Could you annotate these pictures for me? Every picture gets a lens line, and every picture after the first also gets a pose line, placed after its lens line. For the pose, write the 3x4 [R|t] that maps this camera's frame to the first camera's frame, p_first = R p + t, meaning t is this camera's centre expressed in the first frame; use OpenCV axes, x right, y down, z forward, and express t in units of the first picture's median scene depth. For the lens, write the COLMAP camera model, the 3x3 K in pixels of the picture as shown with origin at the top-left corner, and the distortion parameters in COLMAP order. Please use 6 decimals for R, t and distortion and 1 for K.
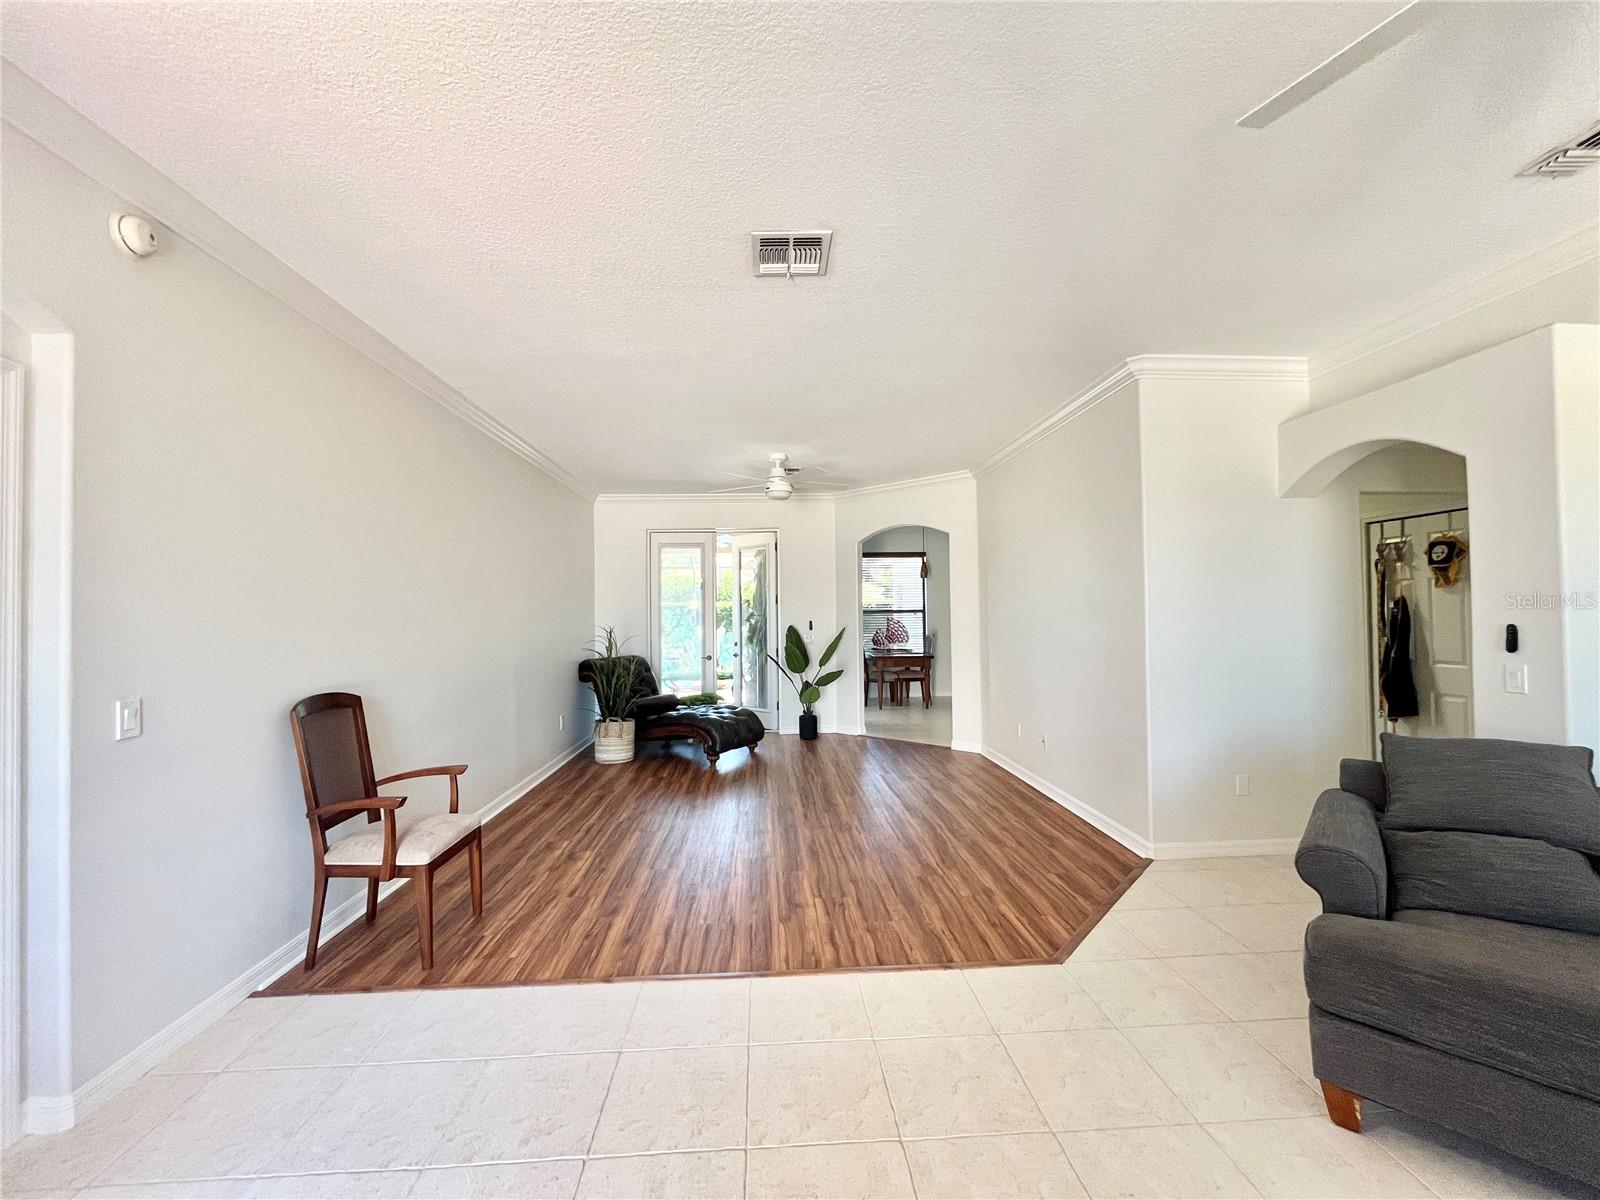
lens RADIAL K [[648.8, 0, 800.0], [0, 648.8, 600.0], [0, 0, 1]] dist [-0.001842, -0.000445]
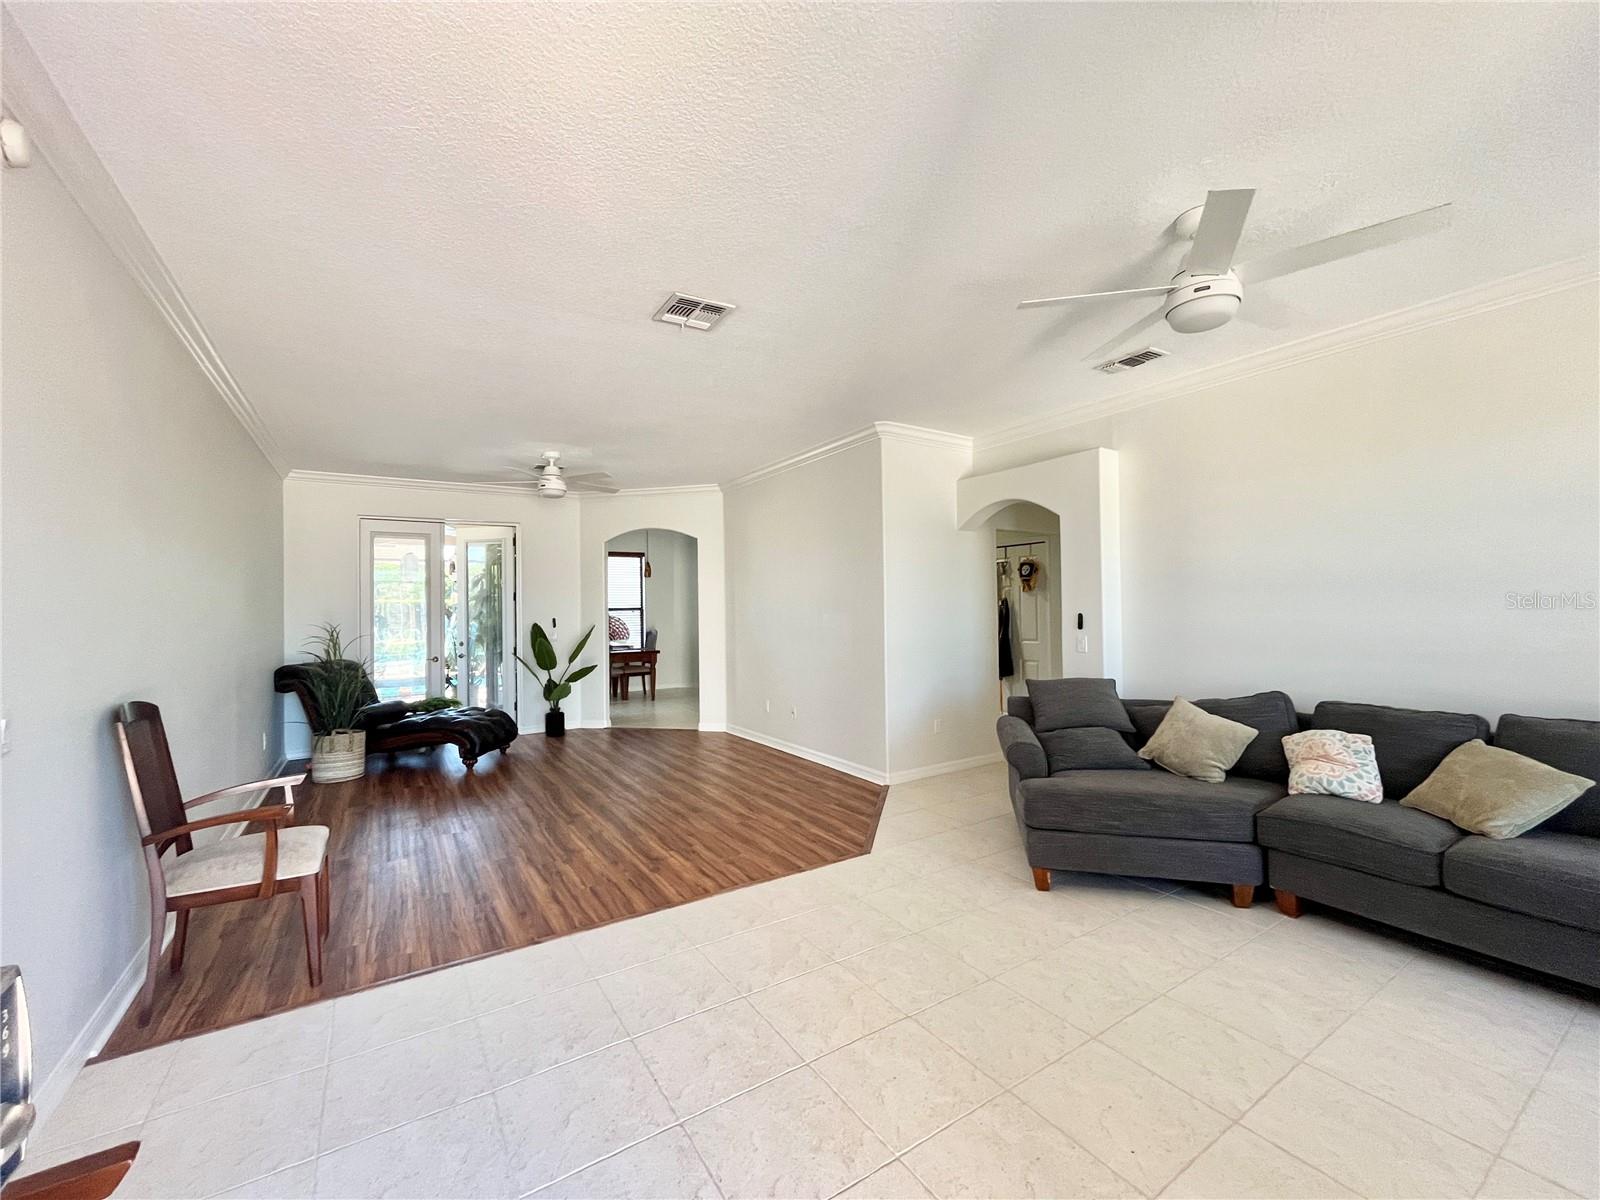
lens RADIAL K [[648.8, 0, 800.0], [0, 648.8, 600.0], [0, 0, 1]] dist [-0.001842, -0.000445]
pose [[0.870290, 0.006534, 0.492496, -0.254700], [-0.006753, 0.999976, -0.001333, 0.005281], [-0.492493, -0.002166, 0.870314, -0.094907]]
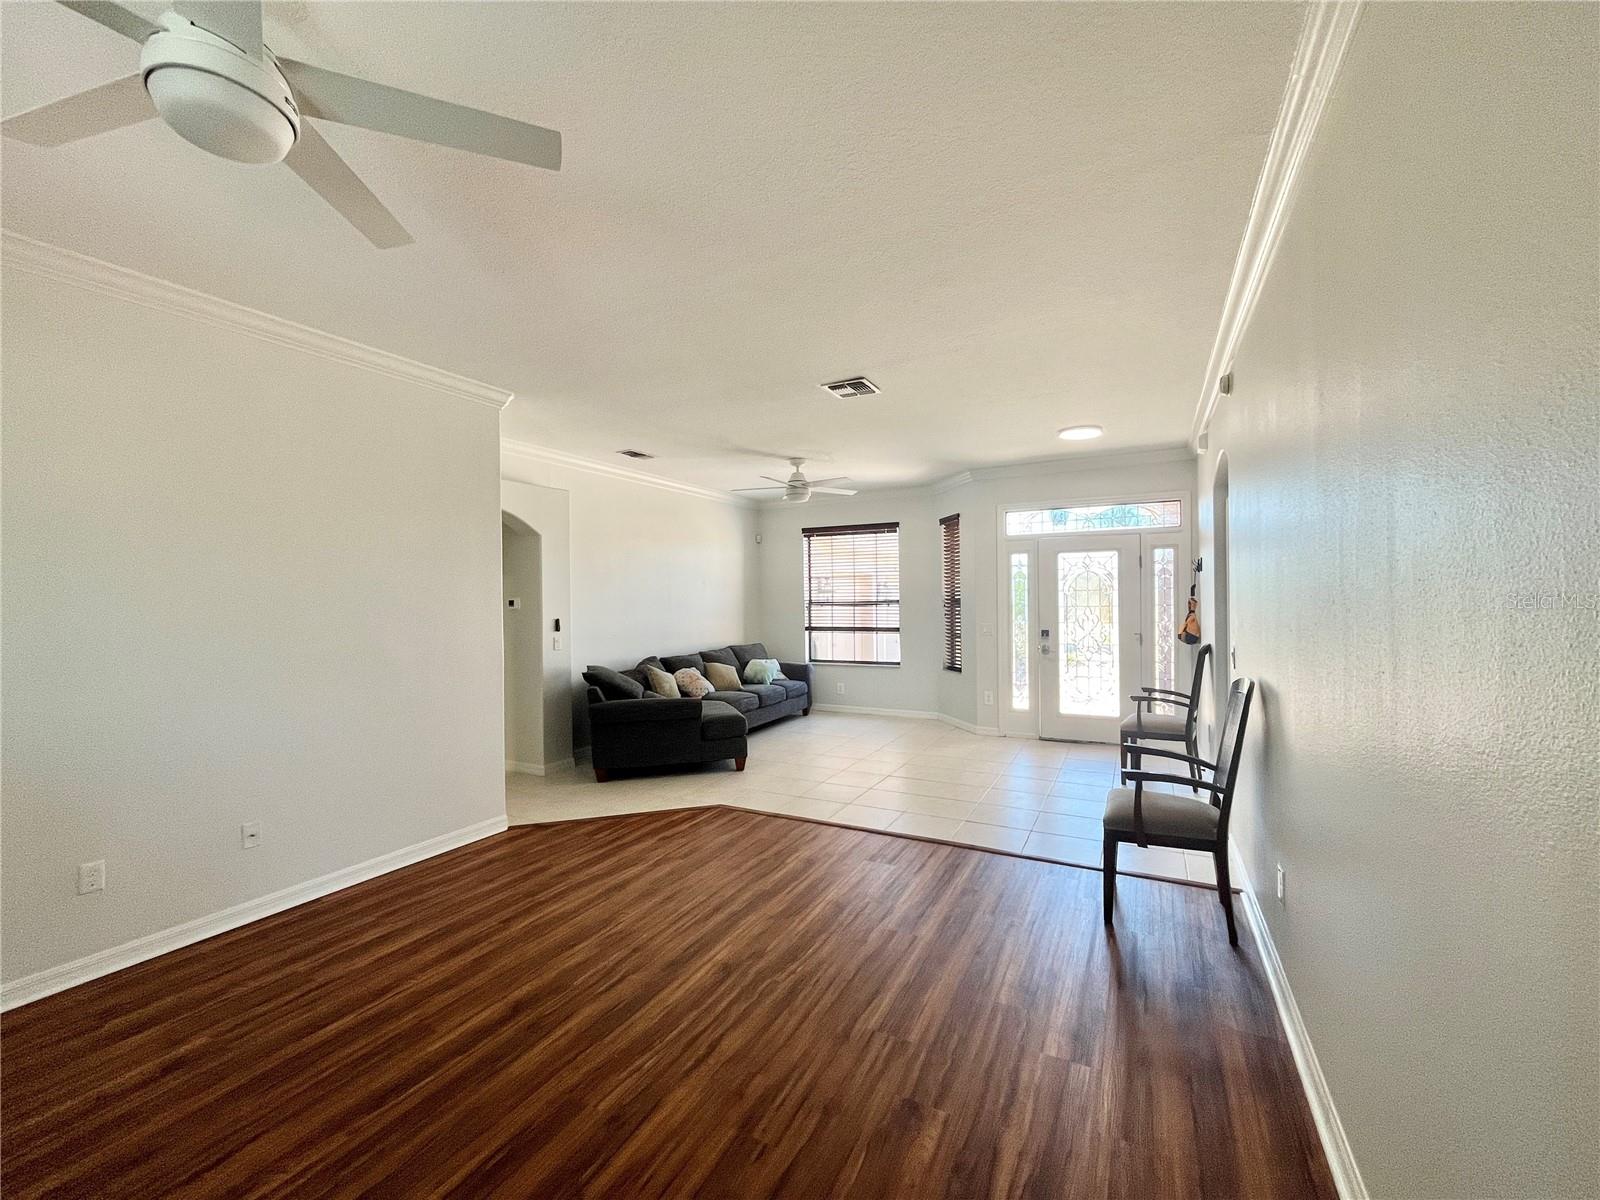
lens RADIAL K [[648.8, 0, 800.0], [0, 648.8, 600.0], [0, 0, 1]] dist [-0.001842, -0.000445]
pose [[-0.854422, 0.023282, 0.519059, -0.430118], [0.012941, 0.999639, -0.023537, 0.022196], [-0.519419, -0.013393, -0.854415, 1.427609]]
